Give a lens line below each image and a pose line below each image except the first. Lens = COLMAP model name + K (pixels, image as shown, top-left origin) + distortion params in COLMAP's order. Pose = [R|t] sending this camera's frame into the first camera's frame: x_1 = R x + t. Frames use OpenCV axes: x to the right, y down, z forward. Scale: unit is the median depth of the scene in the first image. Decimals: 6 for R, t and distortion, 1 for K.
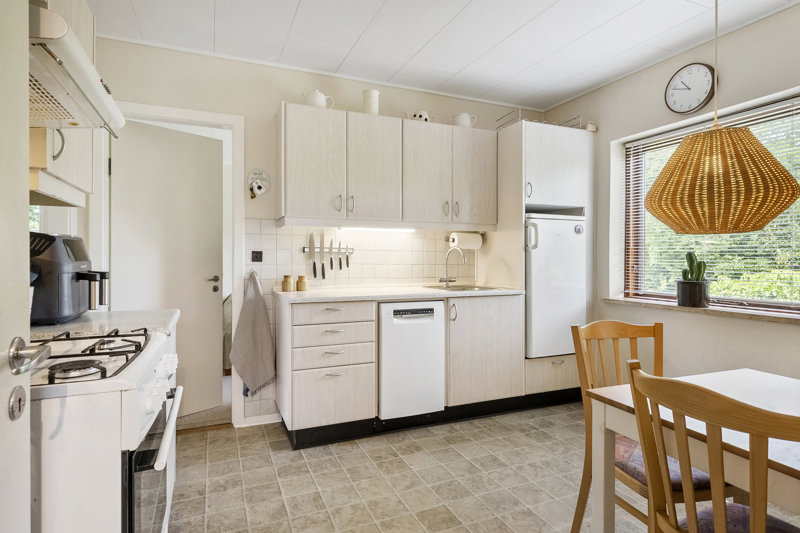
lens RADIAL K [[431.3, 0, 404.4], [0, 431.3, 262.9], [0, 0, 1]] dist [0.028909, 0.000404]
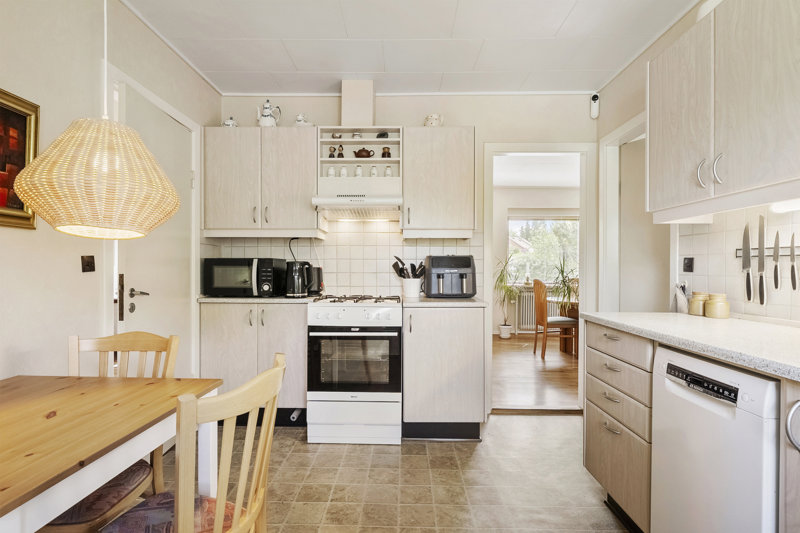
lens RADIAL K [[424.7, 0, 397.8], [0, 424.7, 265.6], [0, 0, 1]] dist [-0.000787, -0.000045]
pose [[-0.439922, -0.005232, -0.898021, 0.571615], [-0.009591, 0.999953, -0.001128, -0.008121], [0.897985, 0.008117, -0.439952, 0.892546]]
